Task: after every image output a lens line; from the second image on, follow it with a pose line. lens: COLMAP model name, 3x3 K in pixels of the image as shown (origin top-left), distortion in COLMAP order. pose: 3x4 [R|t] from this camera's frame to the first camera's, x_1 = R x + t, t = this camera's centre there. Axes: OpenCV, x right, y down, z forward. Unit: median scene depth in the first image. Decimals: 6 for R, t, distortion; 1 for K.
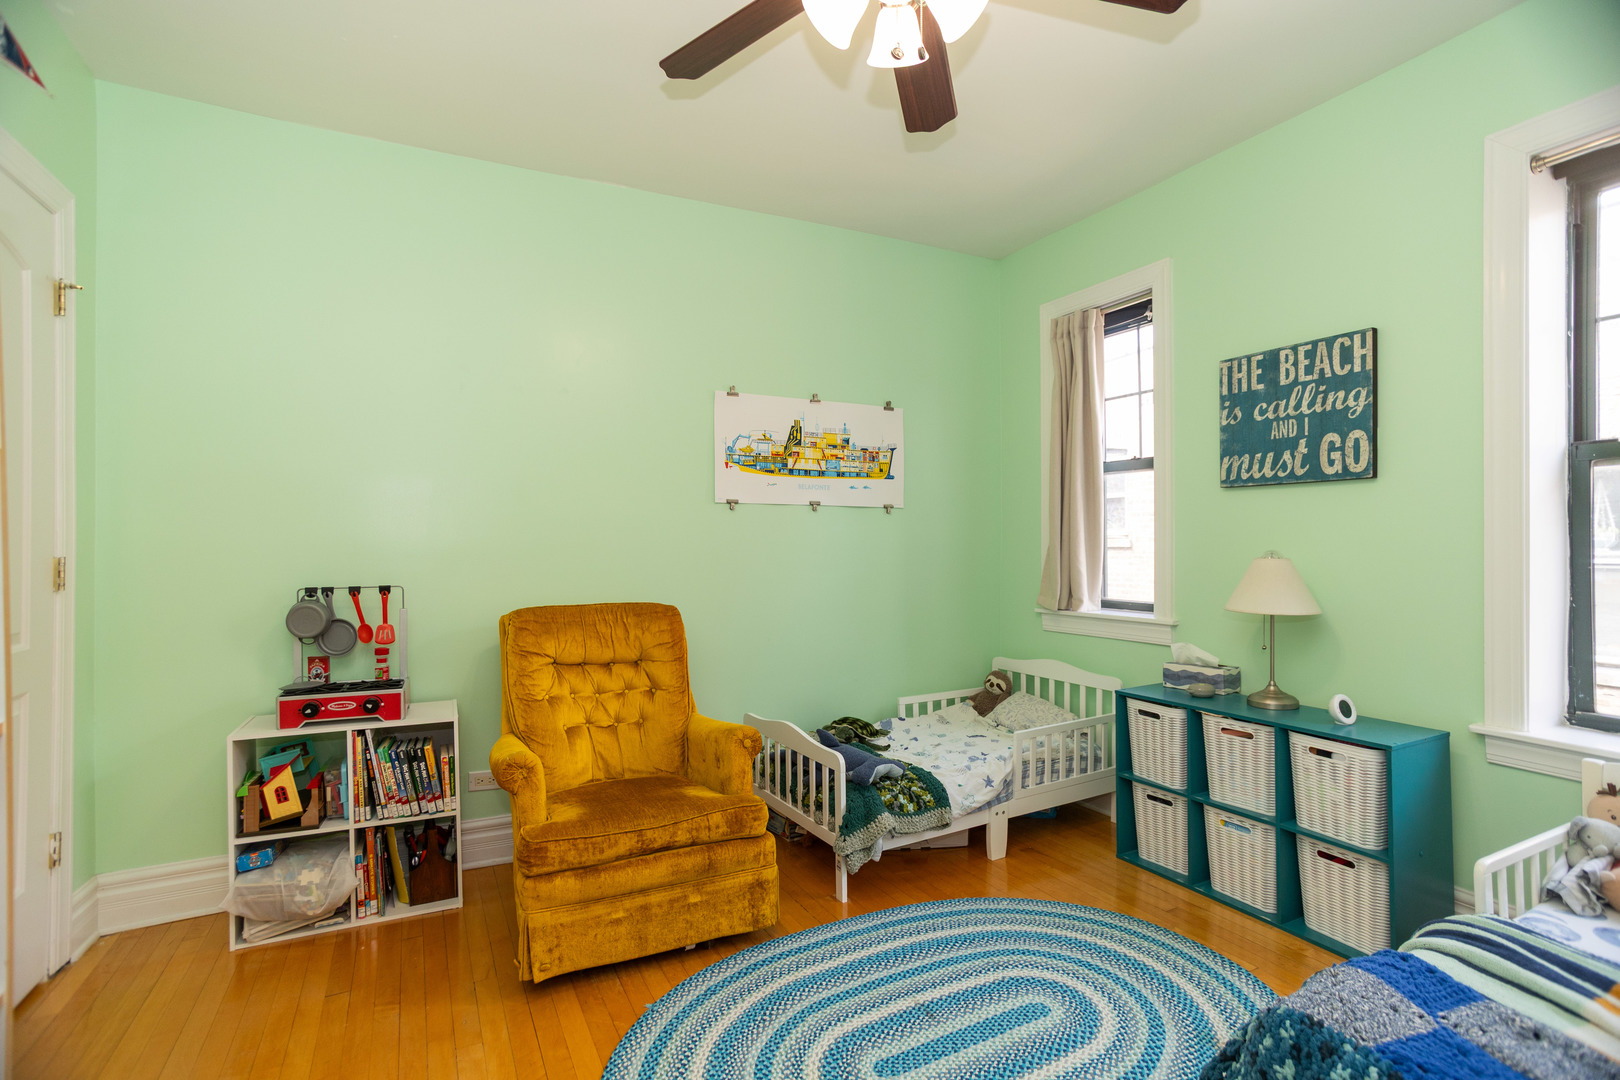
lens RADIAL K [[769.1, 0, 803.7], [0, 769.1, 538.5], [0, 0, 1]] dist [-0.049125, 0.020184]
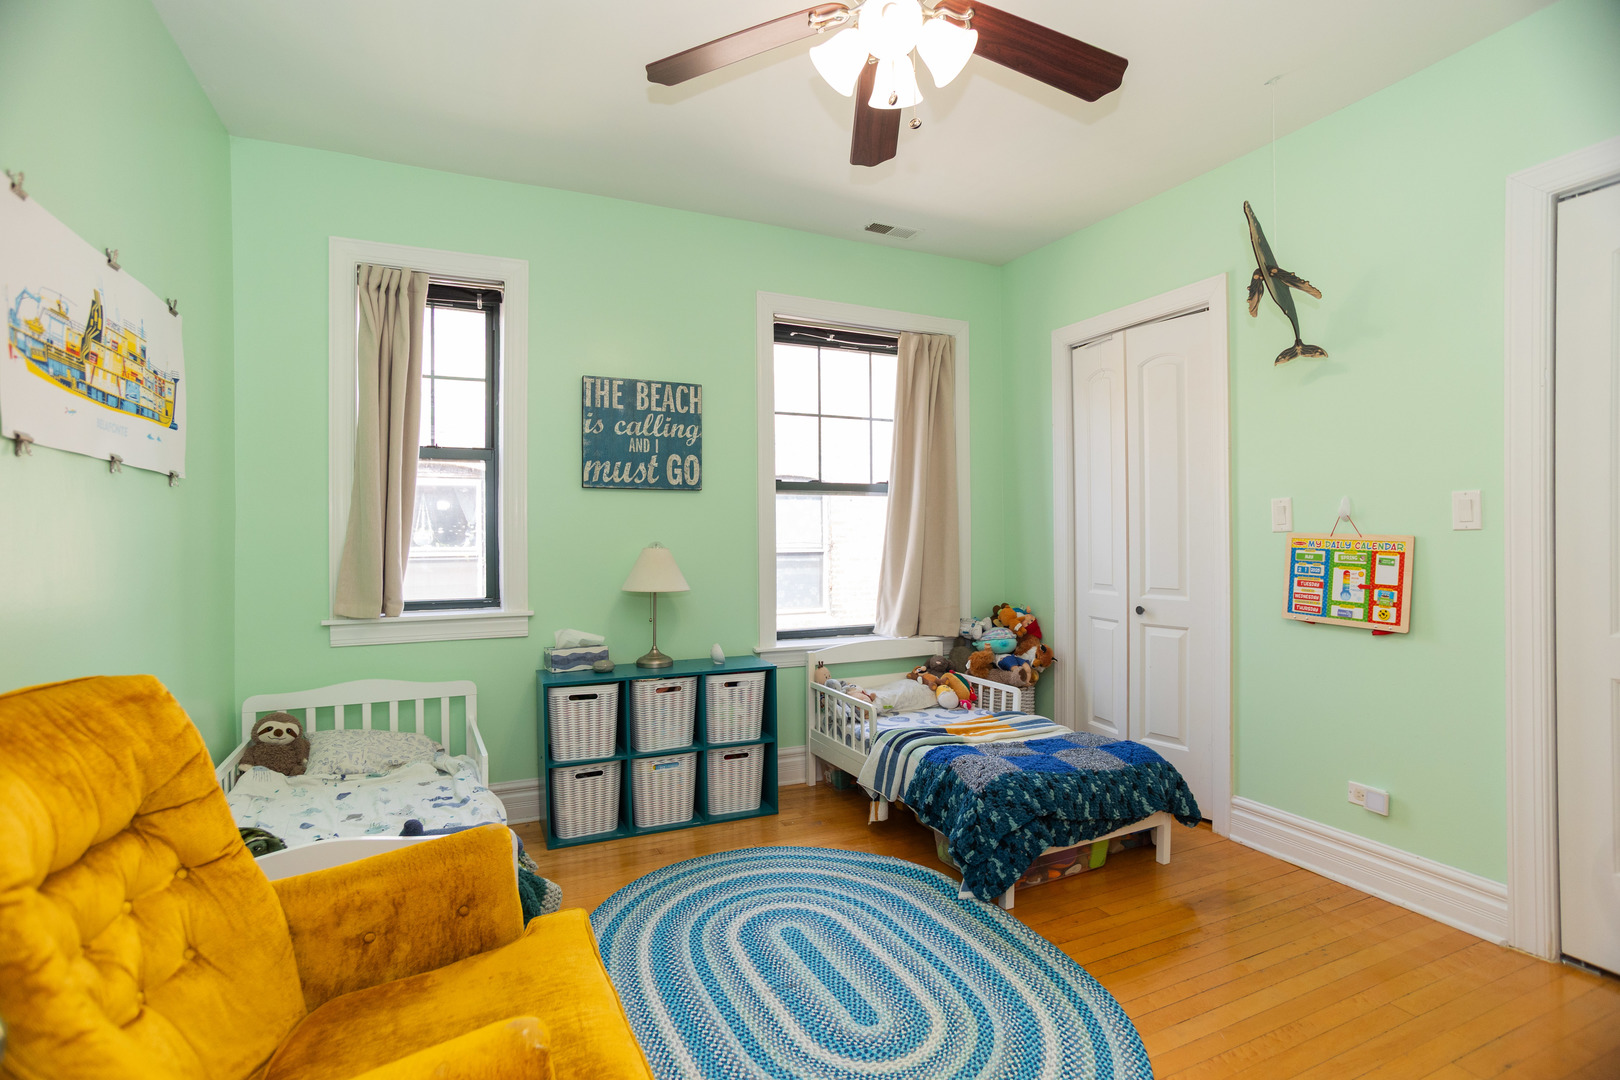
lens RADIAL K [[769.1, 0, 805.7], [0, 769.1, 540.7], [0, 0, 1]] dist [-0.049125, 0.020184]
pose [[0.055702, 0.001572, 0.998446, -0.623218], [0.000504, 0.999999, -0.001602, 0.015723], [-0.998447, 0.000593, 0.055701, 0.659802]]
